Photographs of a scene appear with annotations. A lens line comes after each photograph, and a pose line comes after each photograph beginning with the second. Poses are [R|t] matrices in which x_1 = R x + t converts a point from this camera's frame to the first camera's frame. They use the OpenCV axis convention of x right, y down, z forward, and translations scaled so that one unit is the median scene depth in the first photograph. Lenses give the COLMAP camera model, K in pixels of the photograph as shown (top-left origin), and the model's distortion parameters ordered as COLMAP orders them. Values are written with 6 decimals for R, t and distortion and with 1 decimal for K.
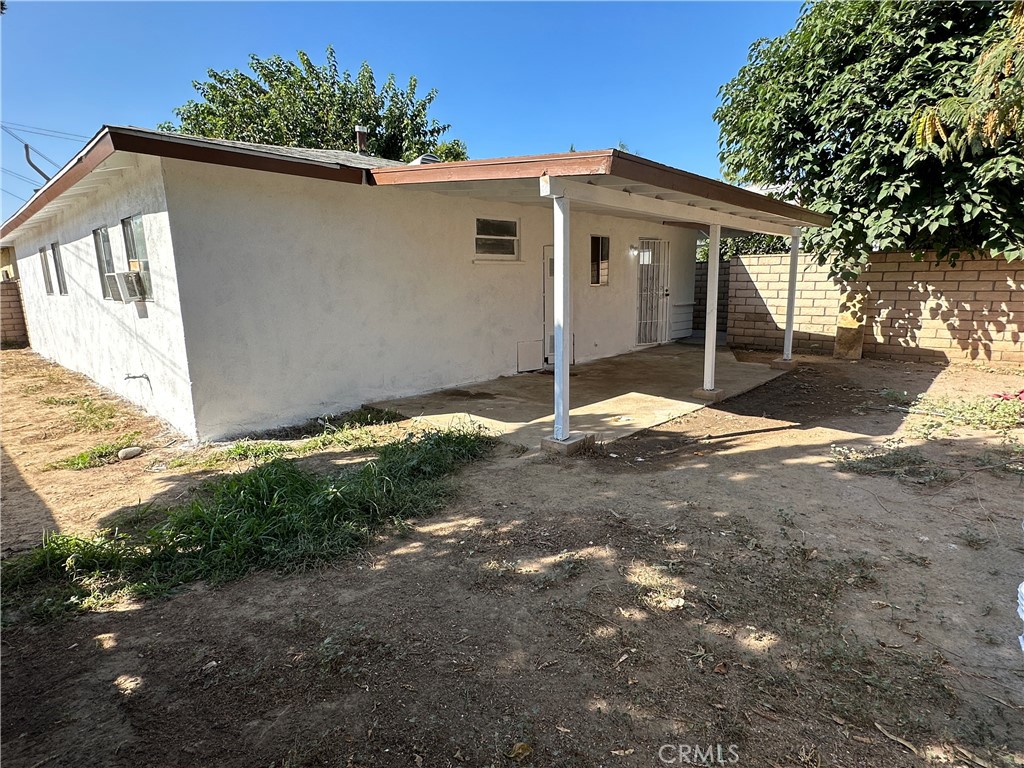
lens RADIAL K [[546.4, 0, 510.3], [0, 546.4, 388.2], [0, 0, 1]] dist [-0.004298, 0.000583]
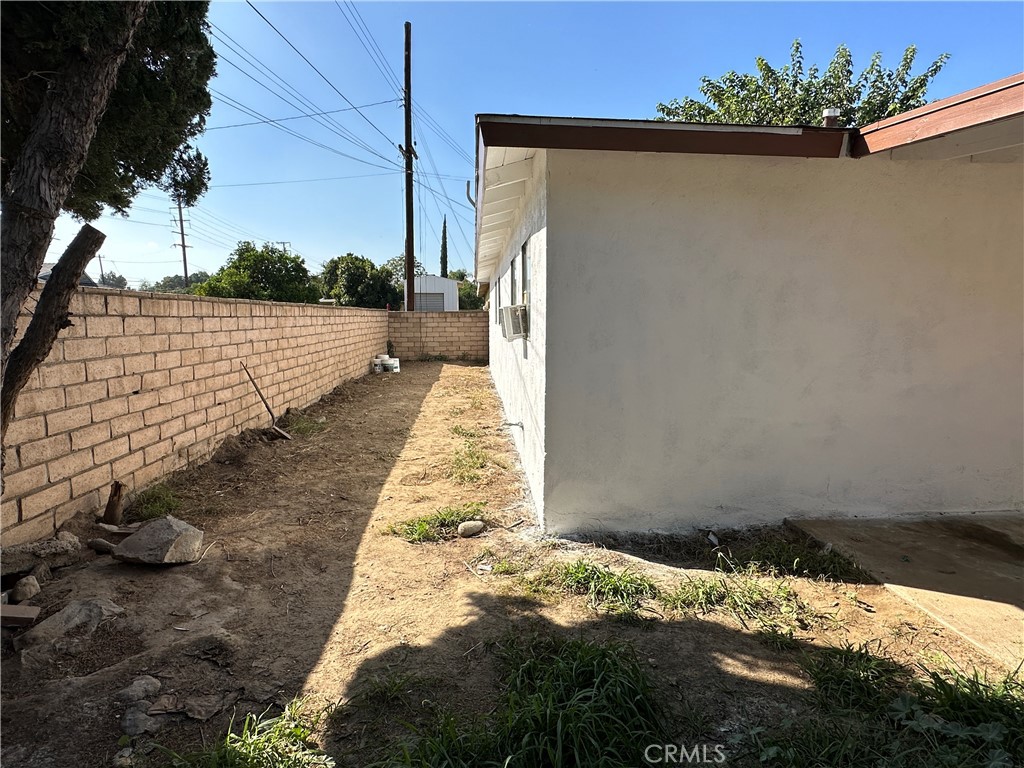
lens RADIAL K [[546.4, 0, 510.3], [0, 546.4, 388.2], [0, 0, 1]] dist [-0.004298, 0.000583]
pose [[0.740298, 0.103911, -0.664200, -0.124194], [-0.139943, 0.990159, -0.001071, -0.084741], [0.657552, 0.093743, 0.747555, 0.373430]]
